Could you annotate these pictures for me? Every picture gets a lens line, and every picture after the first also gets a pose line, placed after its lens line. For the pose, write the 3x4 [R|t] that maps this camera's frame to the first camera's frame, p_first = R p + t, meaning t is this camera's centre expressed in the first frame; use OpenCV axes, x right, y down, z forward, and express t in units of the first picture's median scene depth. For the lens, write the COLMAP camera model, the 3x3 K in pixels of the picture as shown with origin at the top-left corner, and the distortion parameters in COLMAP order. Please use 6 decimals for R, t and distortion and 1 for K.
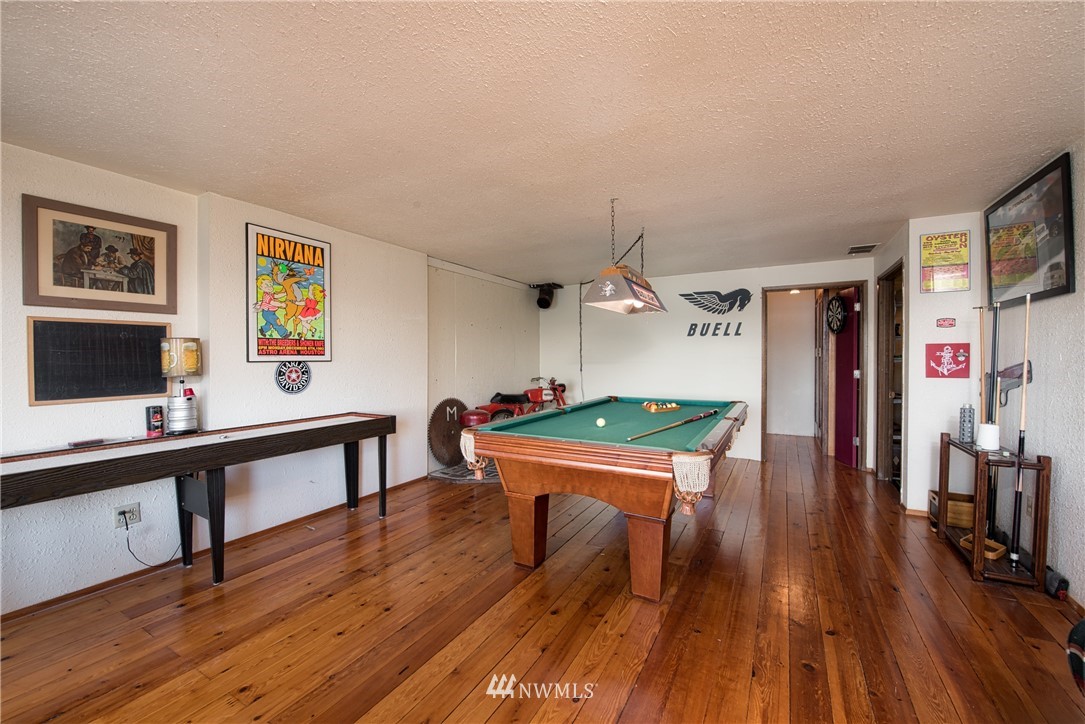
lens RADIAL K [[428.7, 0, 542.5], [0, 428.7, 362.0], [0, 0, 1]] dist [0.000727, 0.000185]
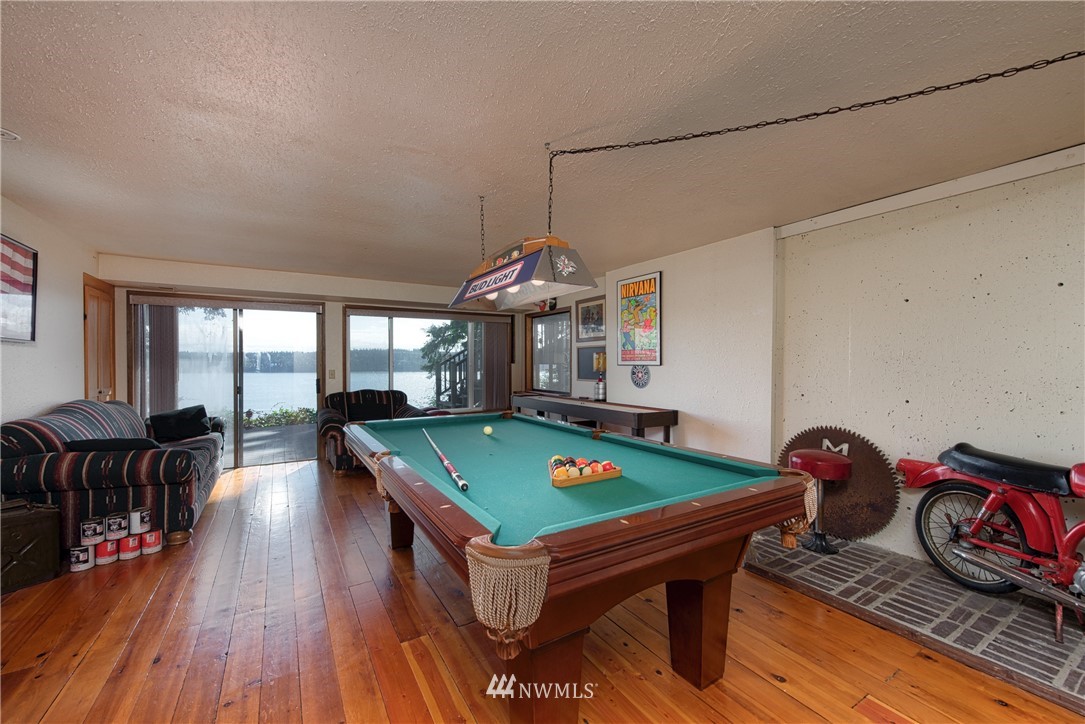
lens RADIAL K [[428.7, 0, 542.5], [0, 428.7, 362.0], [0, 0, 1]] dist [0.000727, 0.000185]
pose [[-0.484520, 0.009272, -0.874731, 0.844252], [-0.001858, 0.999931, 0.011629, -0.028650], [0.874778, 0.007260, -0.484469, 1.443001]]
